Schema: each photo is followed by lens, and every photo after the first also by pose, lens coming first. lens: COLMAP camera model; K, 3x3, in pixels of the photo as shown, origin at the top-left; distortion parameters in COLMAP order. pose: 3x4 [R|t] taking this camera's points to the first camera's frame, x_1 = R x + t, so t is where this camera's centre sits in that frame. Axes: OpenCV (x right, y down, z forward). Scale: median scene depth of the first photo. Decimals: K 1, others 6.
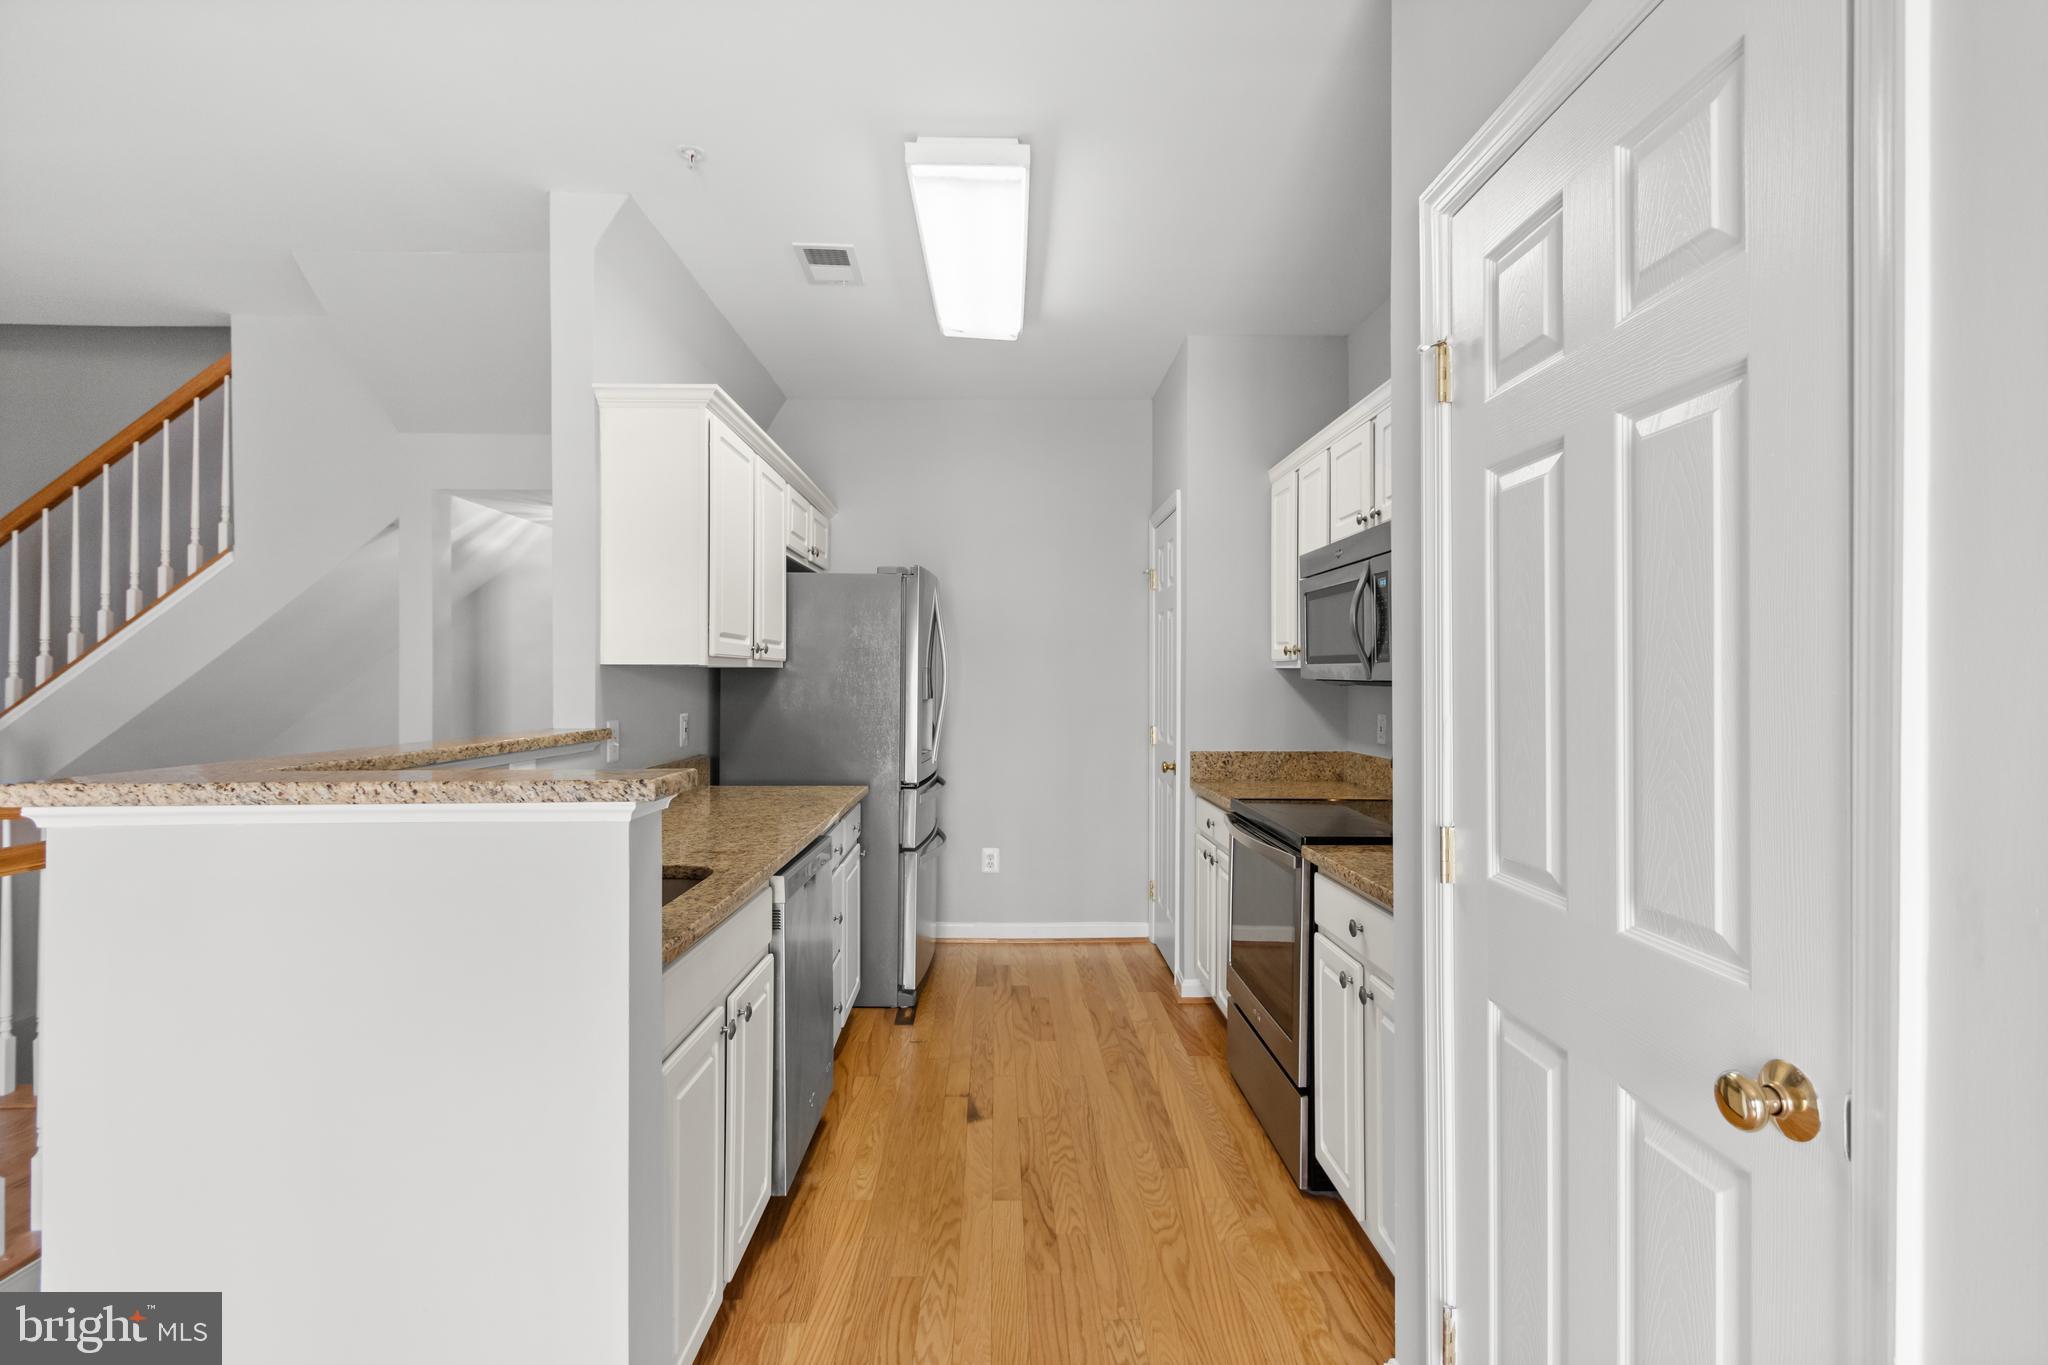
lens RADIAL K [[947.9, 0, 1010.4], [0, 947.9, 683.4], [0, 0, 1]] dist [0.008737, 0.000091]
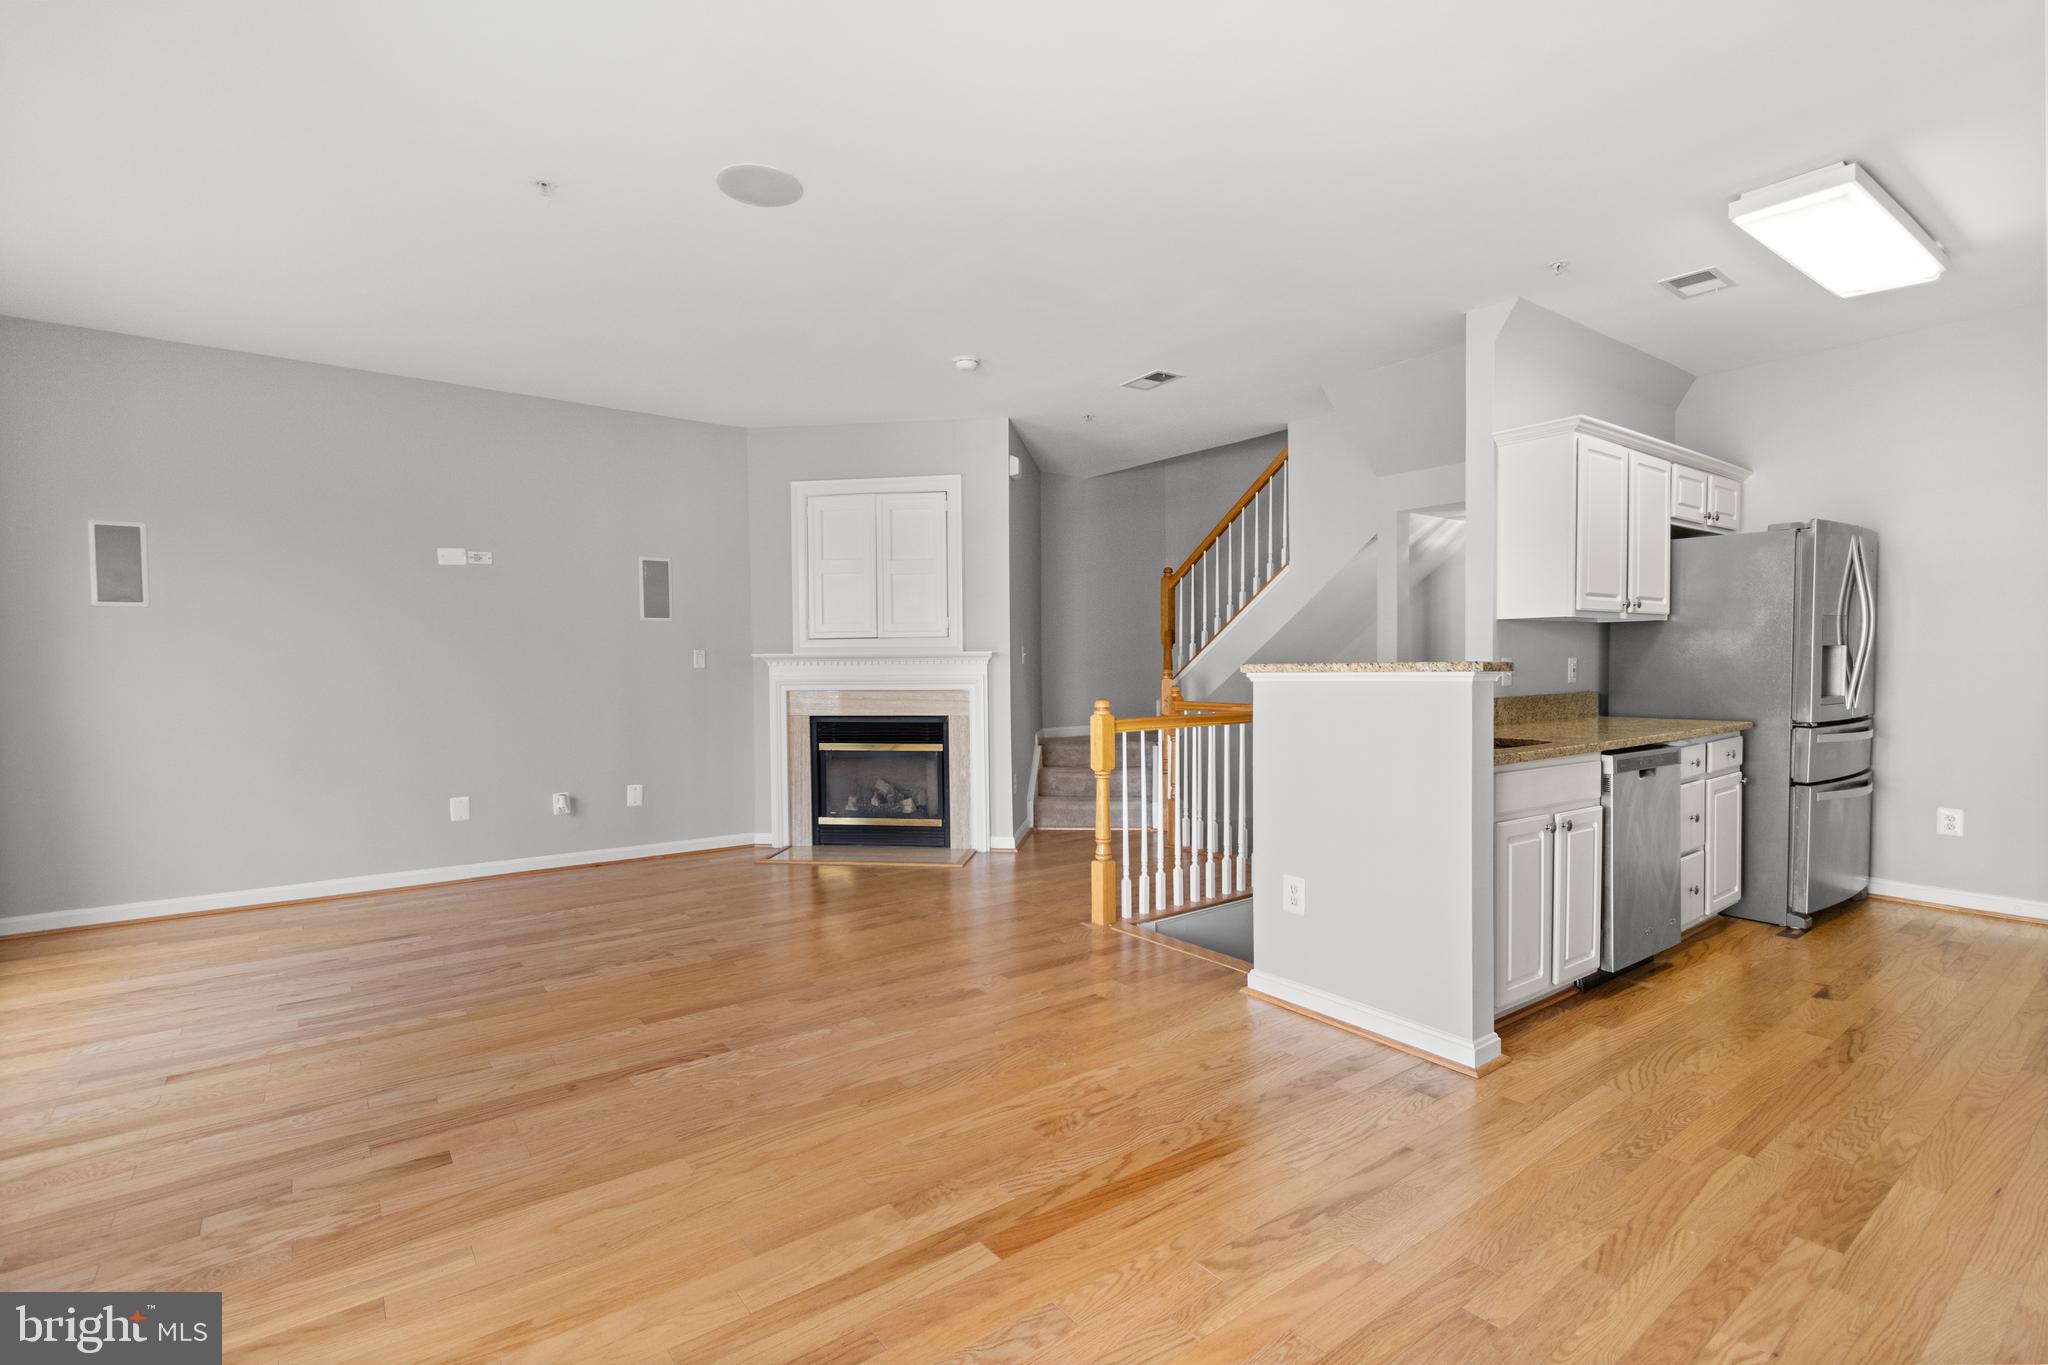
lens RADIAL K [[939.9, 0, 1016.1], [0, 939.9, 680.8], [0, 0, 1]] dist [0.005578, 0.000120]
pose [[0.589081, 0.009040, -0.808024, 0.280730], [0.005766, 0.999865, 0.015390, 0.042968], [0.808054, -0.013725, 0.588949, -0.425838]]
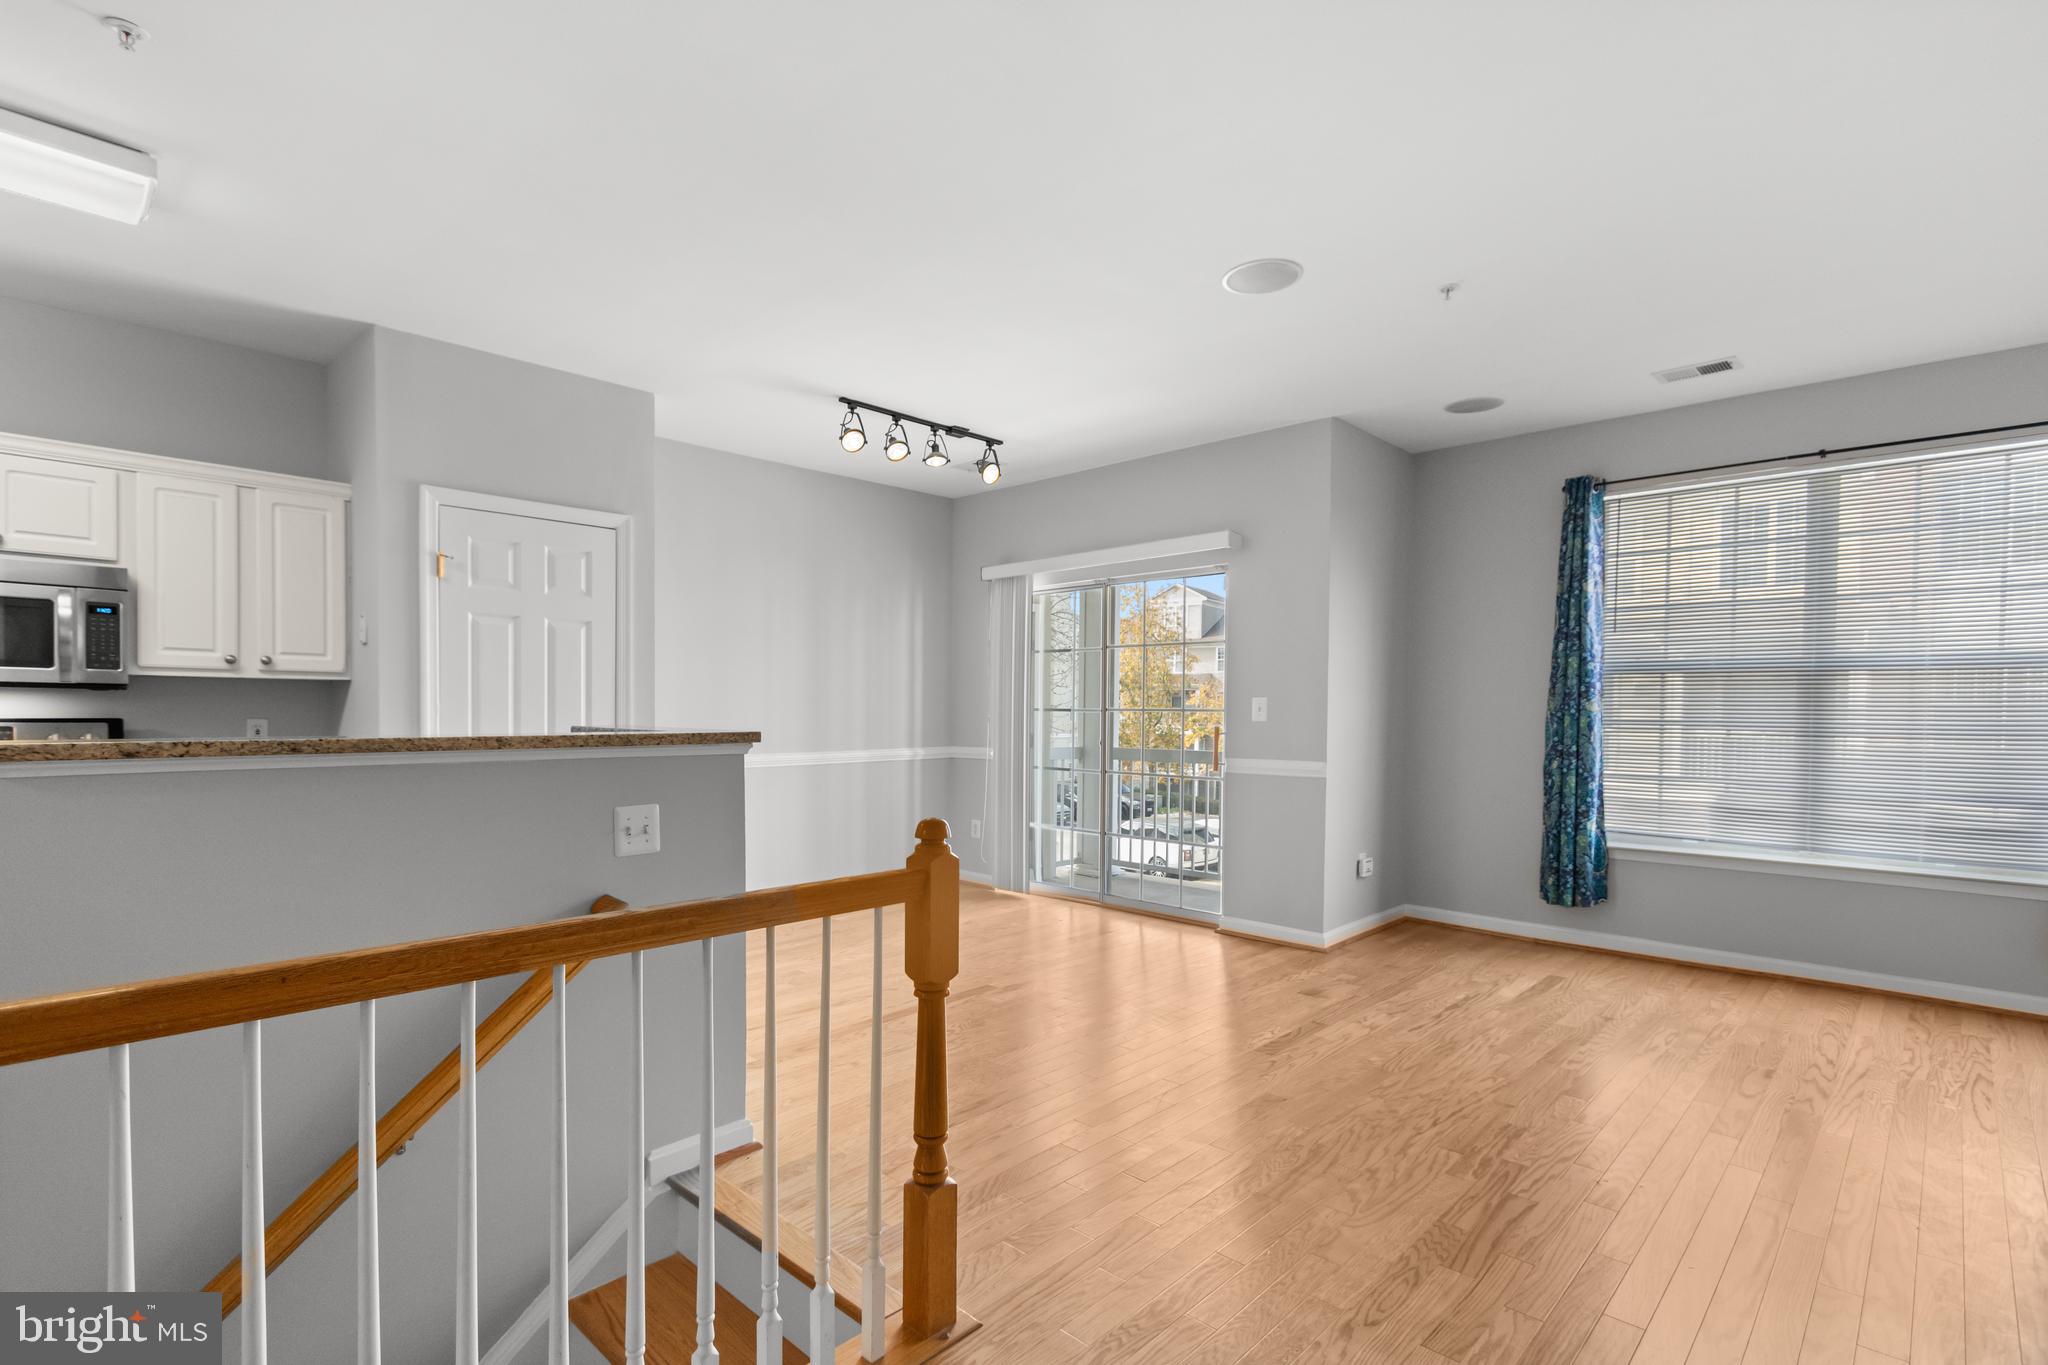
lens RADIAL K [[965.8, 0, 1017.6], [0, 965.8, 736.7], [0, 0, 1]] dist [0.005413, 0.000092]
pose [[-0.709449, -0.025513, 0.704295, -1.181079], [-0.003973, 0.999473, 0.032204, 0.018446], [-0.704745, 0.020049, -0.709177, 0.842918]]
